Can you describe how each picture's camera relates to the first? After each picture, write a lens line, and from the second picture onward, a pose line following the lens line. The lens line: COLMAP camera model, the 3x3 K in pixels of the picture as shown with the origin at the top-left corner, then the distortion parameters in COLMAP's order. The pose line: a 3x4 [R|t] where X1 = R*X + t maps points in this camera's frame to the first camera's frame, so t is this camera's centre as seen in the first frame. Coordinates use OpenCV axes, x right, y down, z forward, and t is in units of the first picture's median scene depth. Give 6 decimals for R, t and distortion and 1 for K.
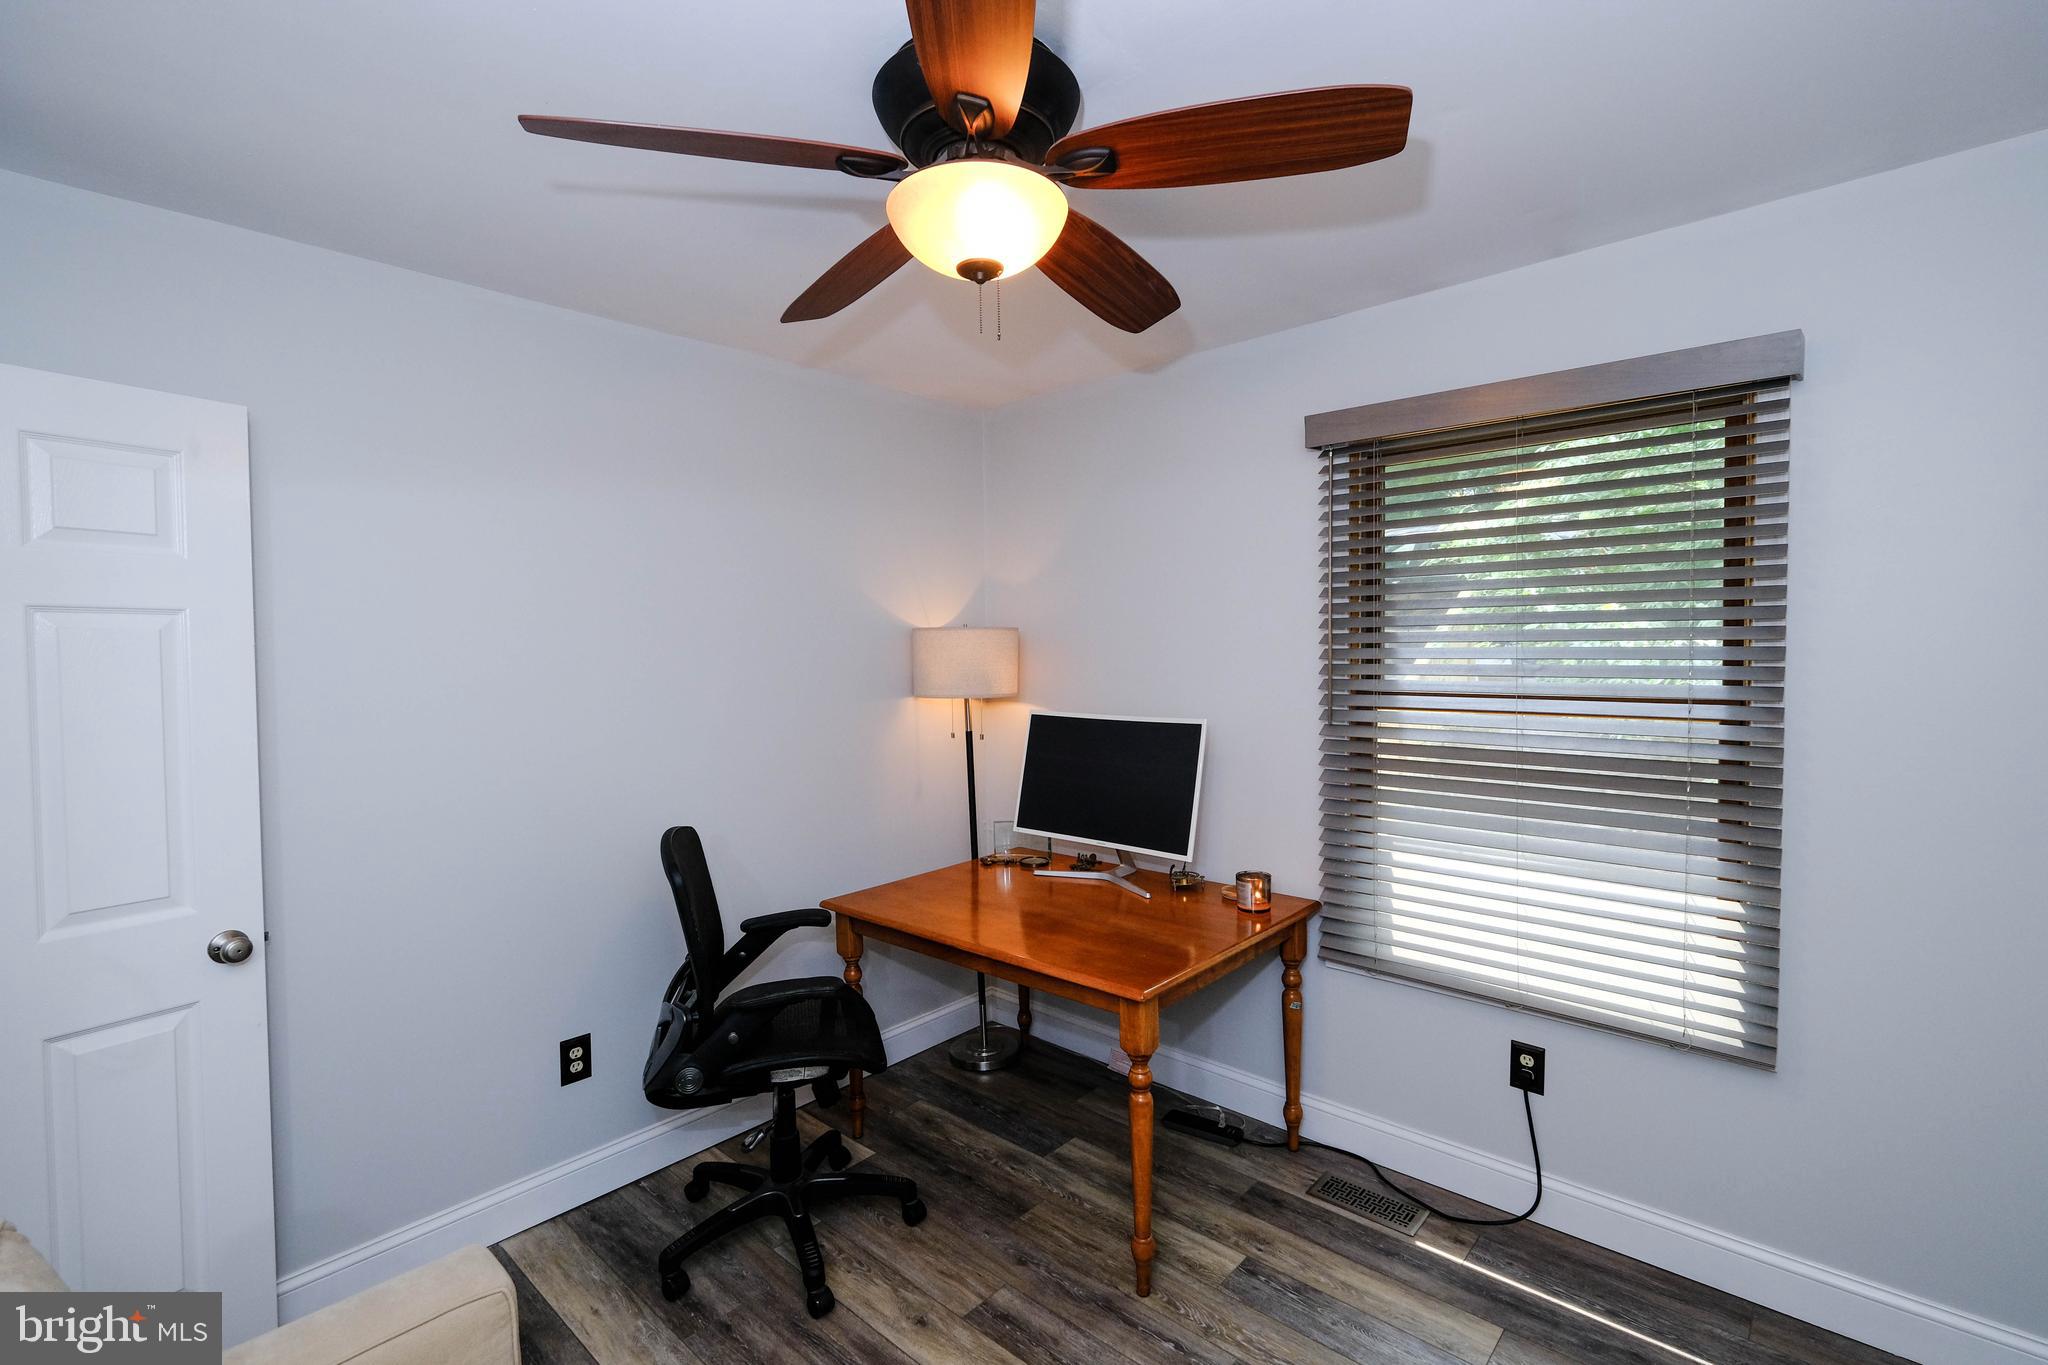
lens RADIAL K [[911.2, 0, 1024.0], [0, 911.2, 682.5], [0, 0, 1]] dist [0.000418, 0.000156]
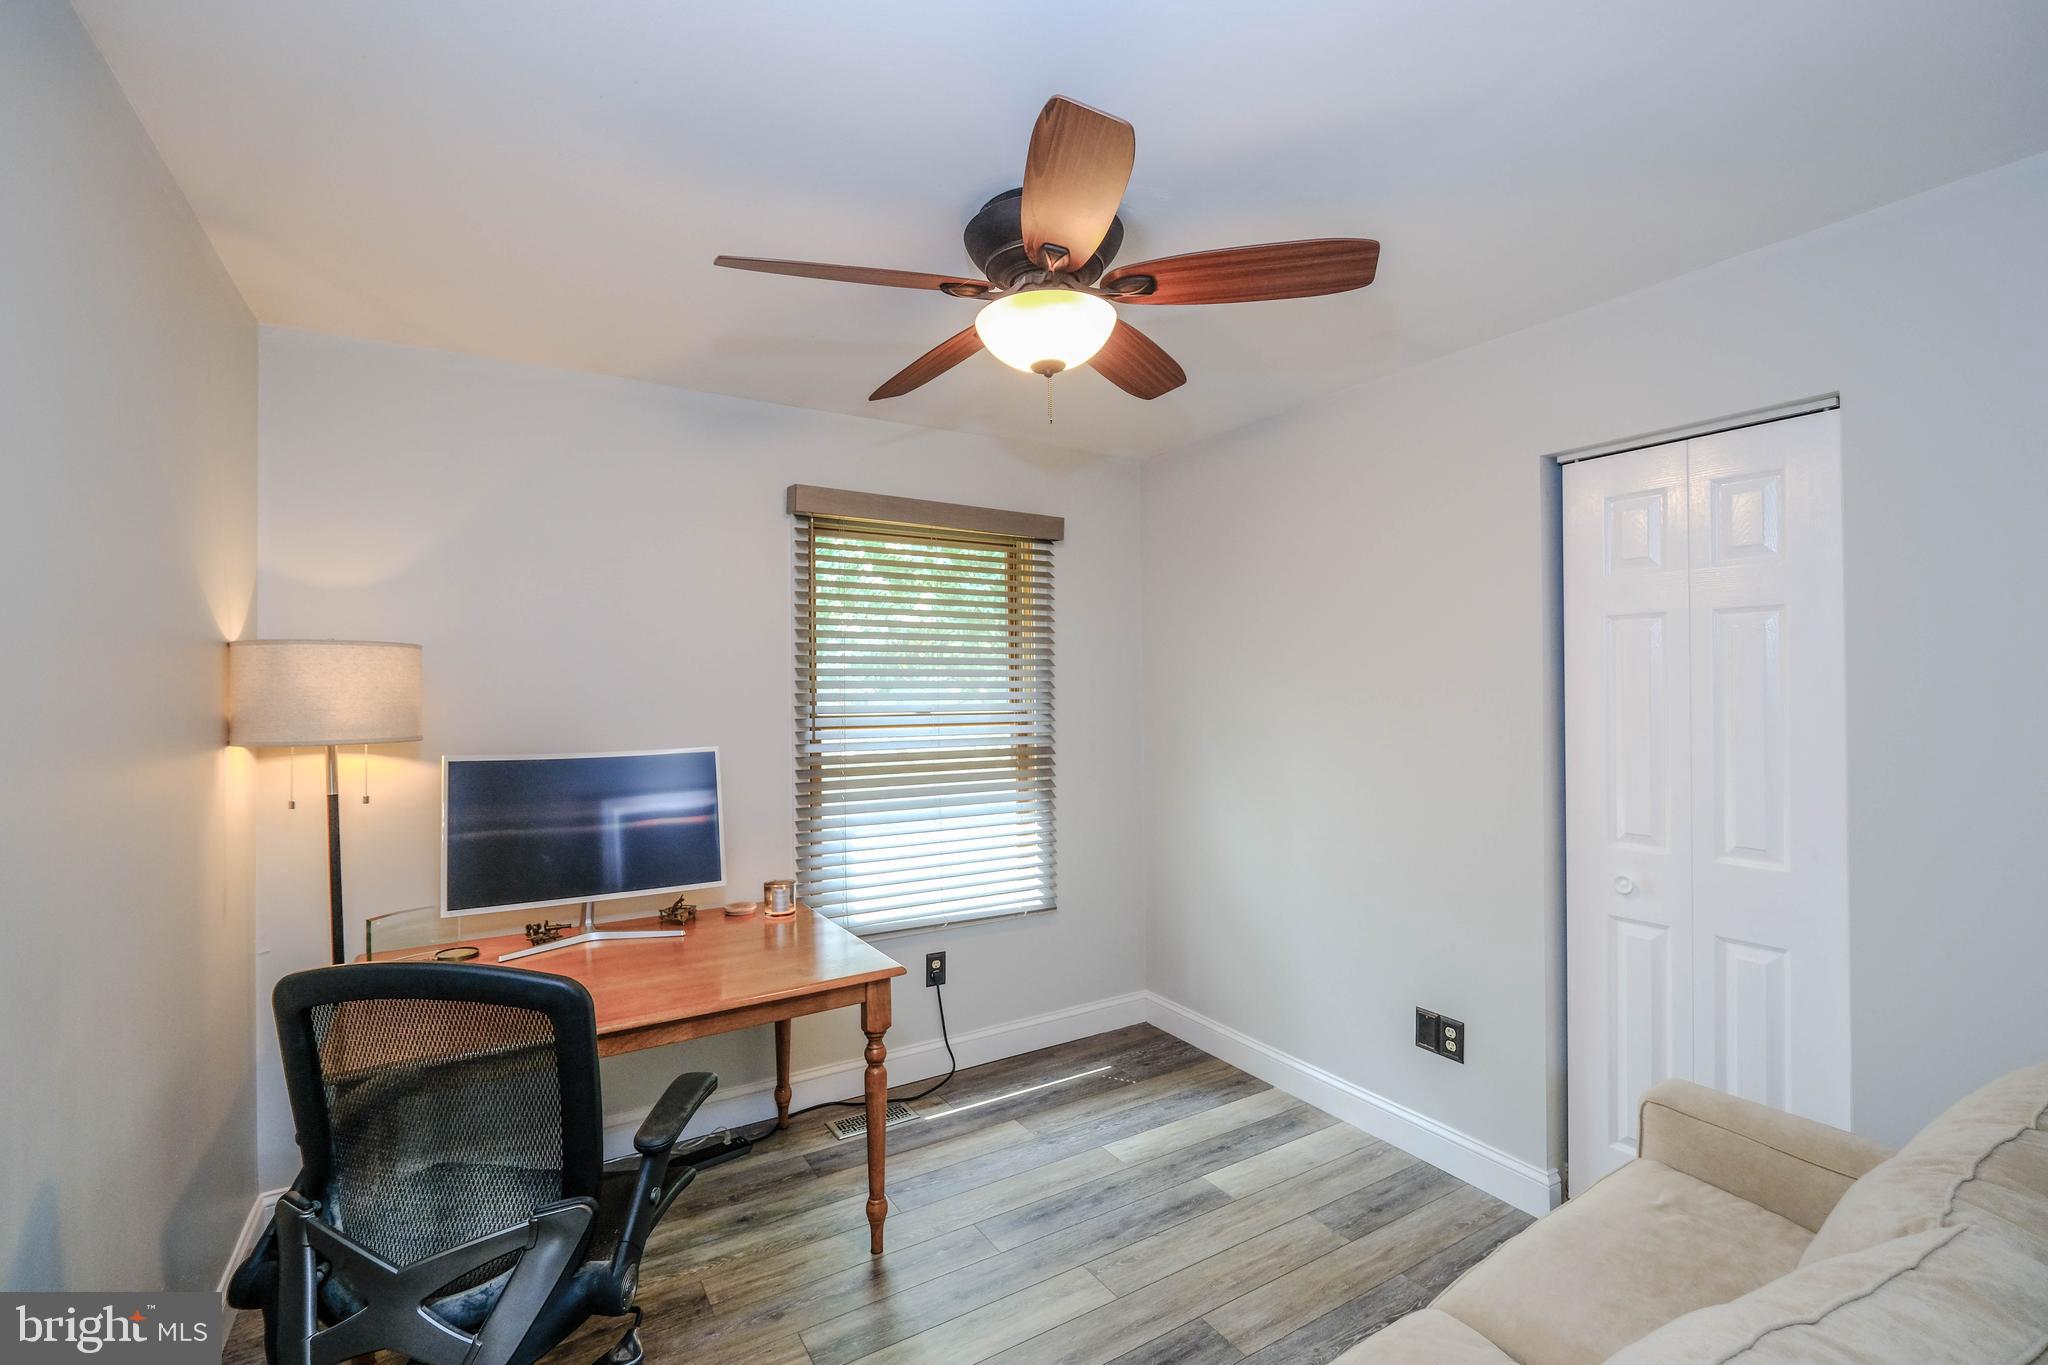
lens RADIAL K [[914.3, 0, 1003.2], [0, 914.3, 686.9], [0, 0, 1]] dist [0.000137, -0.000203]
pose [[0.293754, 0.018339, 0.955705, -0.817201], [0.046311, 0.998369, -0.033392, 0.026143], [-0.954759, 0.054068, 0.292426, 0.445367]]
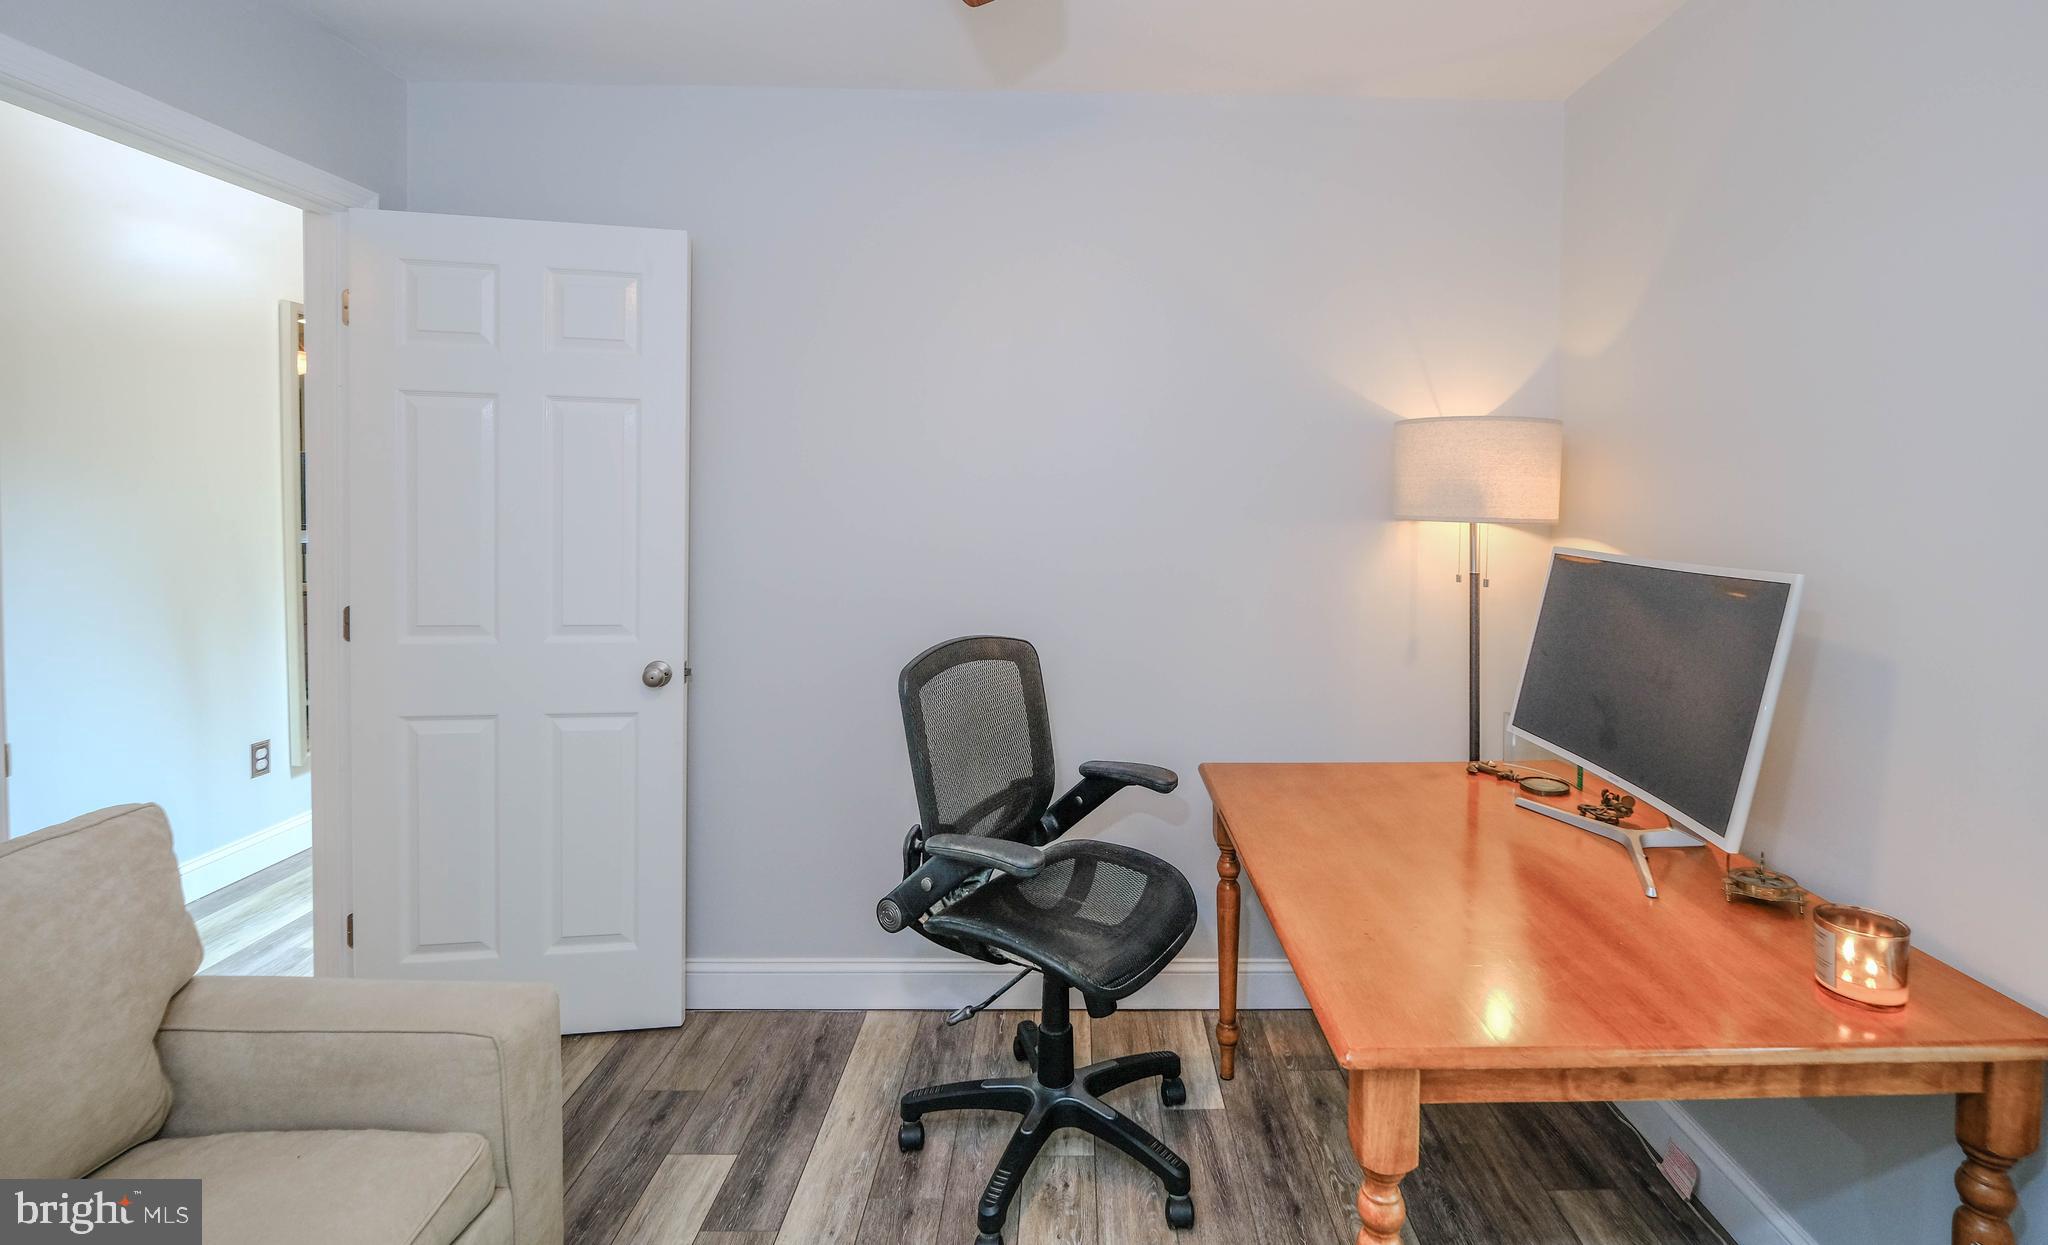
lens RADIAL K [[930.4, 0, 1089.5], [0, 930.4, 527.4], [0, 0, 1]] dist [-0.030476, 0.013973]
pose [[0.692306, 0.049584, -0.719898, 0.337443], [-0.053571, 0.998415, 0.017250, 0.031810], [0.719613, 0.026623, 0.693865, 0.442863]]
